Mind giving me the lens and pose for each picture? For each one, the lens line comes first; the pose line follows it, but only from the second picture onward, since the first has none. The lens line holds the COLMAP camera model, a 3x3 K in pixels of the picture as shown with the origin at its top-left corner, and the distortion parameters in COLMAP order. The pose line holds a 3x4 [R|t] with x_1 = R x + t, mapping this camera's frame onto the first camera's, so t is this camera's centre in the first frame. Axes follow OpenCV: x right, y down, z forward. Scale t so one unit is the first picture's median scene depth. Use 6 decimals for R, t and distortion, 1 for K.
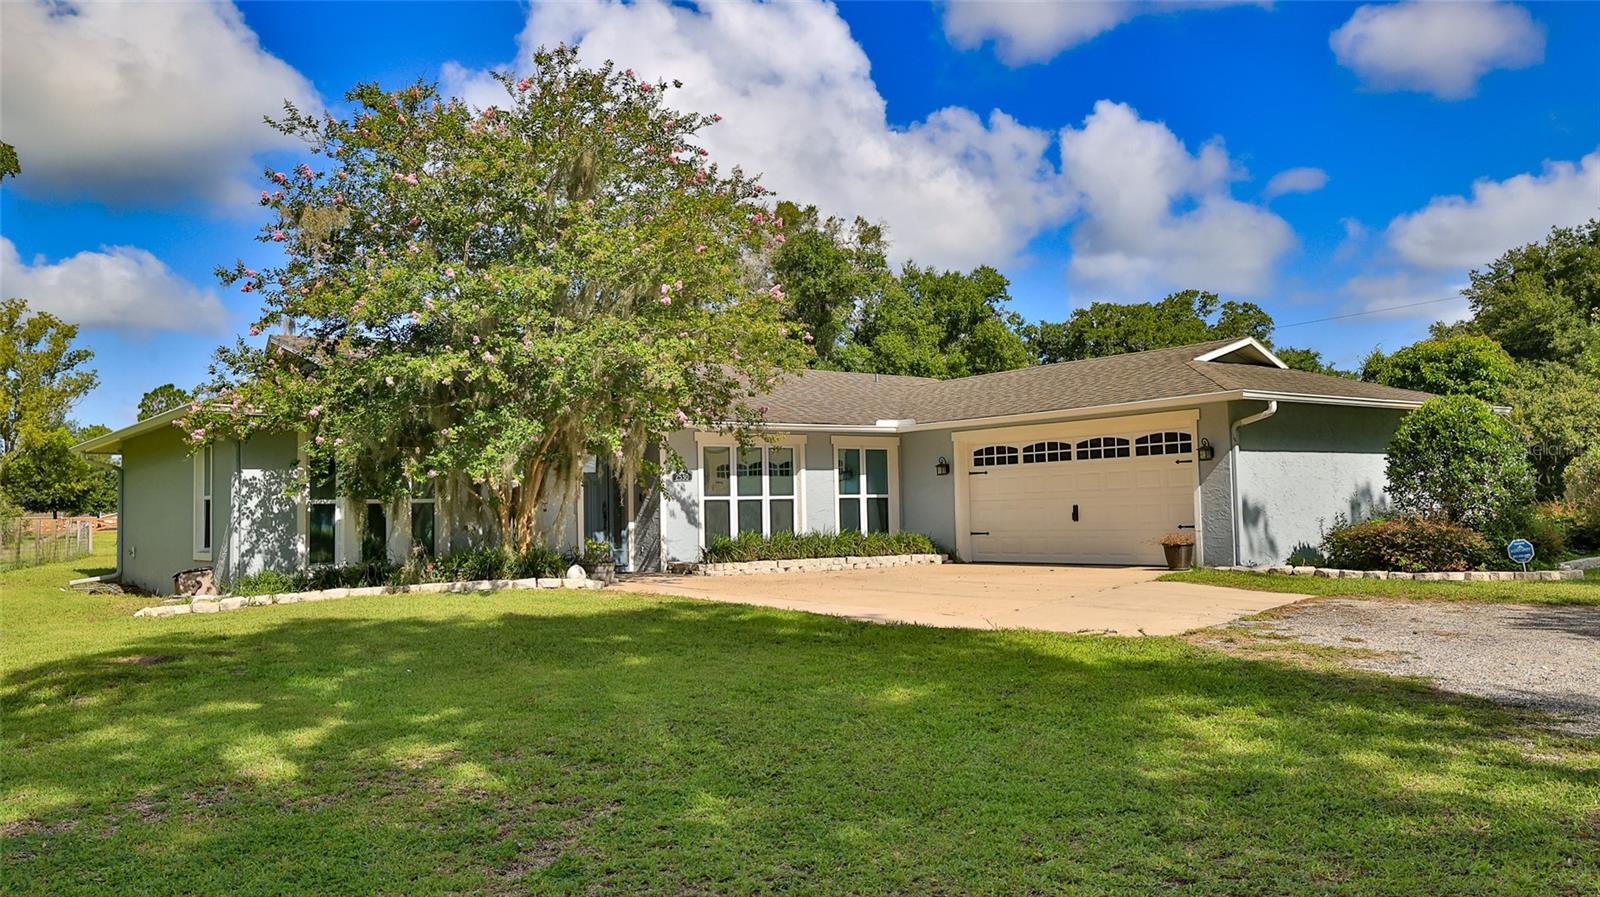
lens RADIAL K [[1309.4, 0, 809.2], [0, 1309.4, 449.9], [0, 0, 1]] dist [-0.001172, -0.017654]
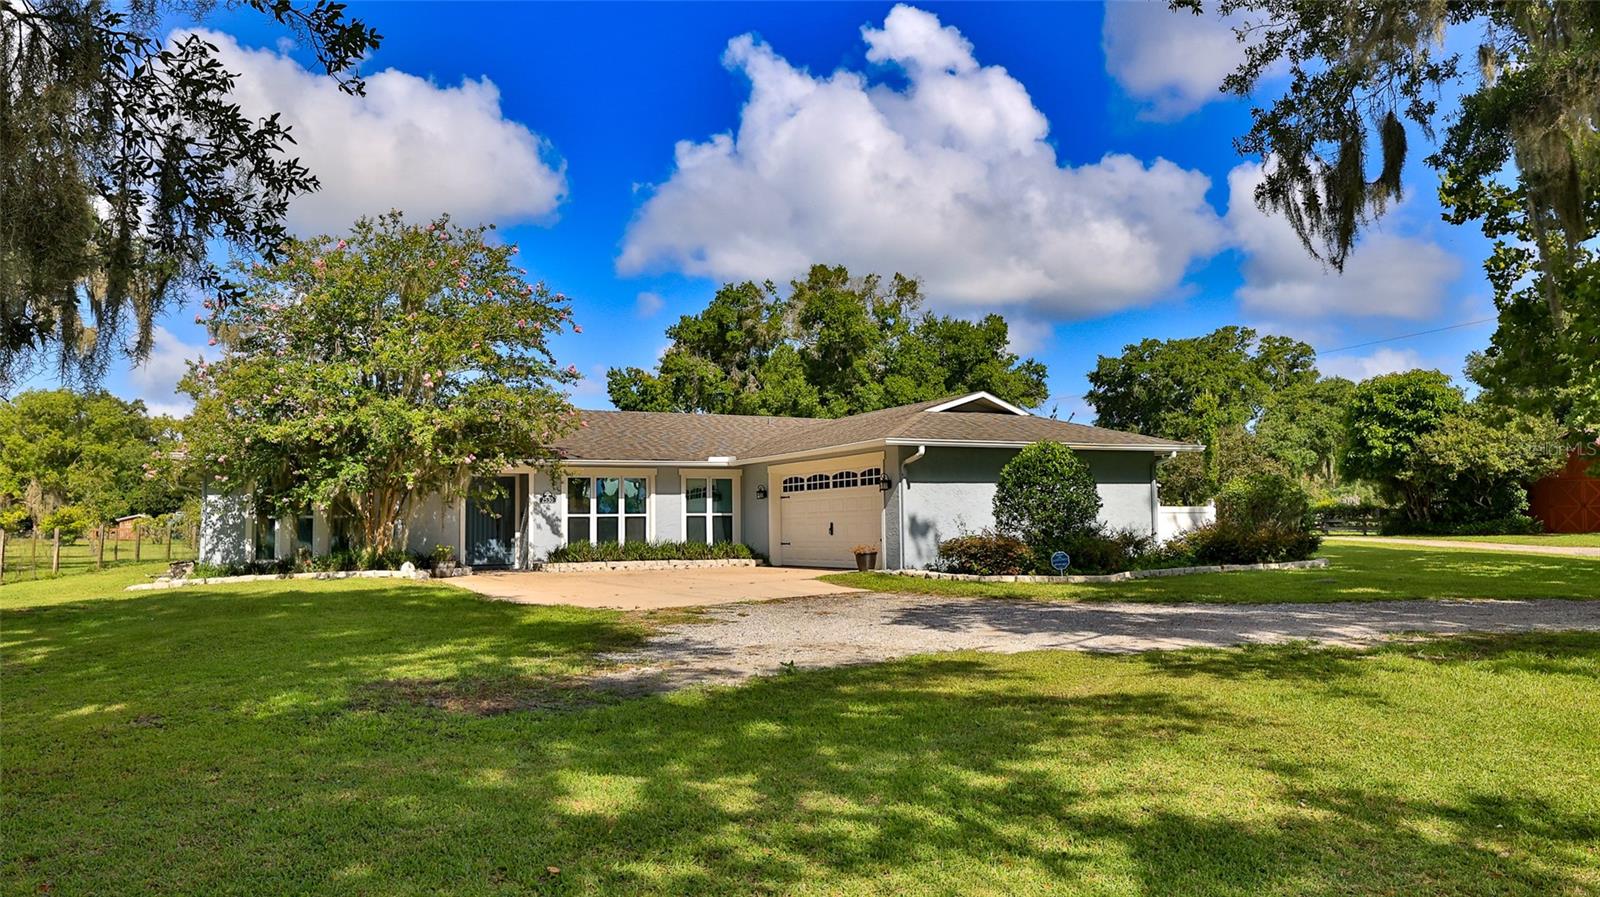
lens RADIAL K [[1193.1, 0, 800.0], [0, 1193.1, 448.4], [0, 0, 1]] dist [-0.007911, 0.005322]
pose [[0.985035, -0.003251, -0.172322, 0.370985], [0.000711, 0.999890, -0.014795, -0.014294], [0.172351, 0.014451, 0.984930, -0.182226]]
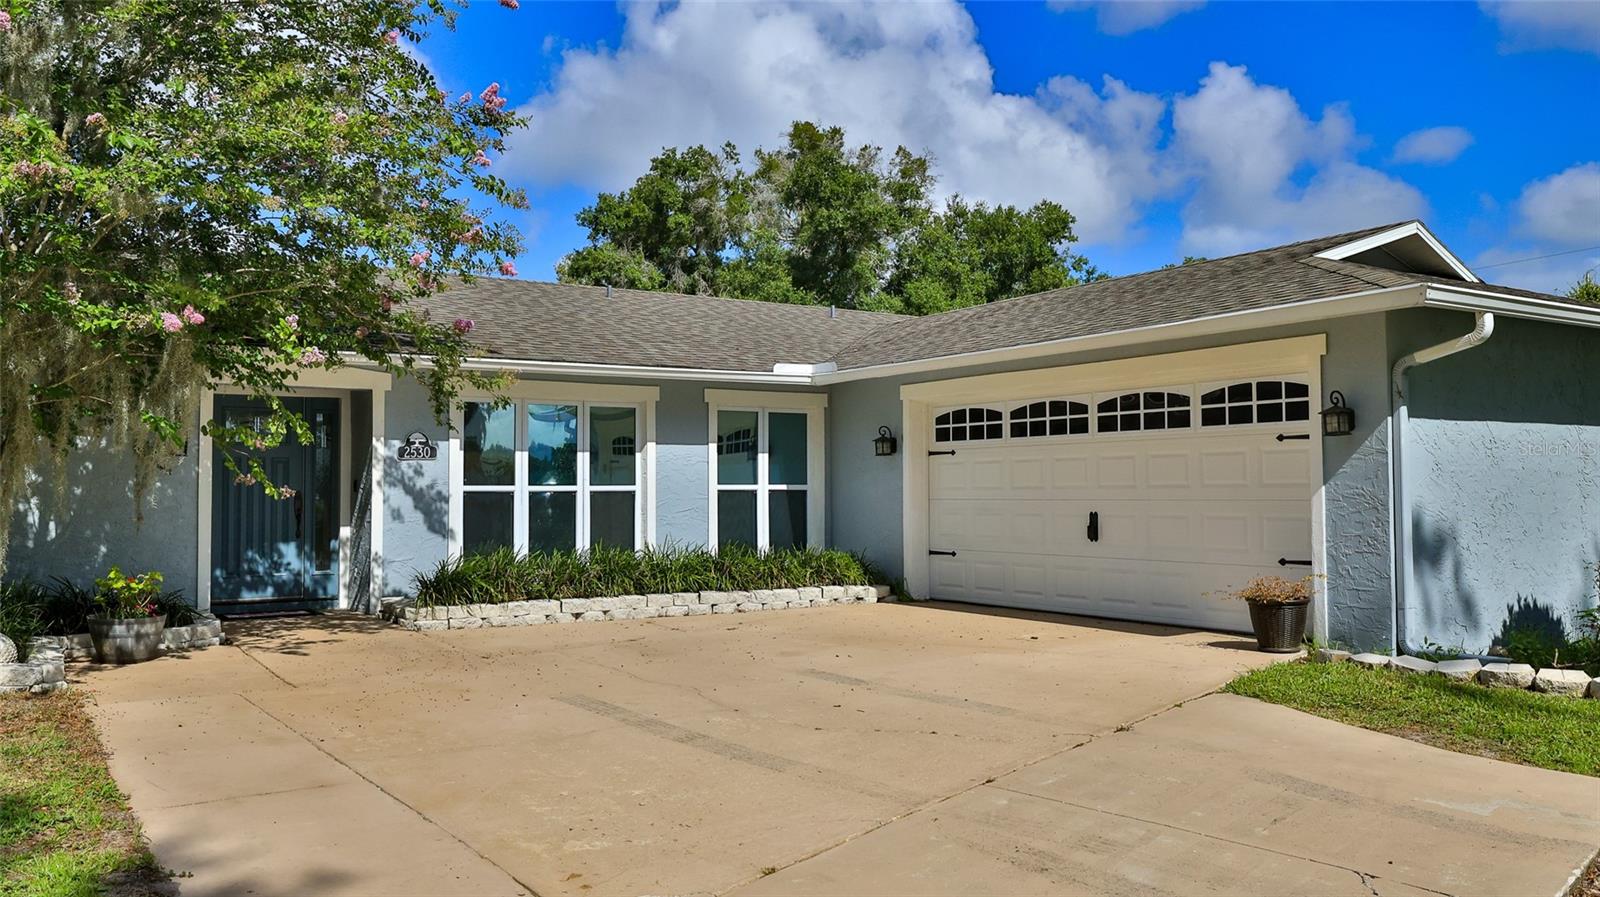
lens RADIAL K [[1309.4, 0, 792.3], [0, 1309.4, 453.3], [0, 0, 1]] dist [-0.001172, -0.017654]
pose [[0.995877, 0.014609, -0.089533, 0.121606], [-0.012576, 0.999651, 0.023228, 0.005025], [0.089841, -0.022006, 0.995713, 0.418585]]
